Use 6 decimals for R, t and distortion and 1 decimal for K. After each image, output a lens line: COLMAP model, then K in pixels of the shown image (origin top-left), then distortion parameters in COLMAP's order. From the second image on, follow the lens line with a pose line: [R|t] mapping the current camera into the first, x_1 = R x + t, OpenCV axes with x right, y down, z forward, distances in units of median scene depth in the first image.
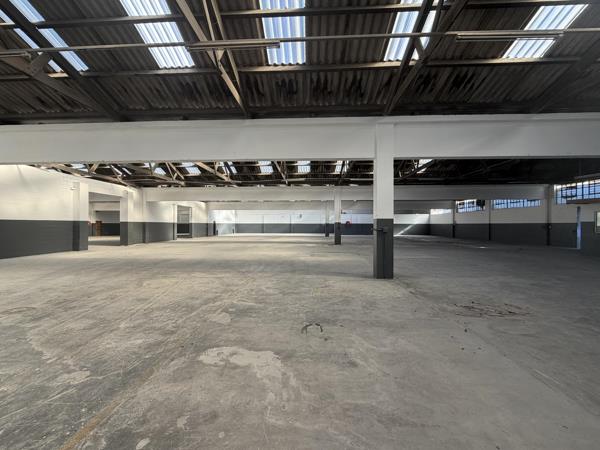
lens RADIAL K [[238.7, 0, 298.6], [0, 238.7, 223.6], [0, 0, 1]] dist [-0.001379, 0.000744]
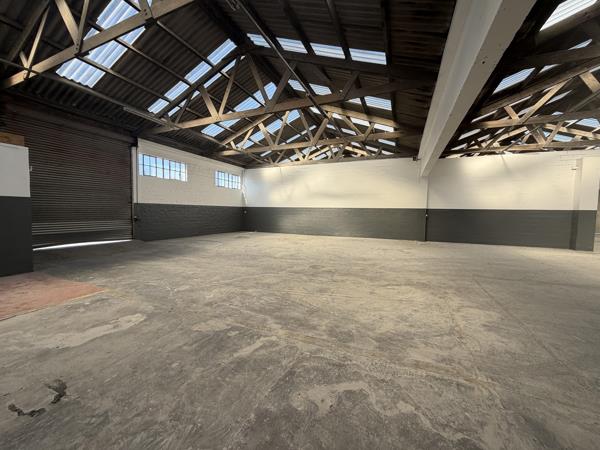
lens RADIAL K [[238.7, 0, 297.2], [0, 238.7, 222.3], [0, 0, 1]] dist [-0.001379, 0.000744]
pose [[-0.353962, 0.037510, -0.934507, 0.222158], [-0.012249, 0.998924, 0.044735, 0.009782], [0.935179, 0.027281, -0.353122, 1.117517]]
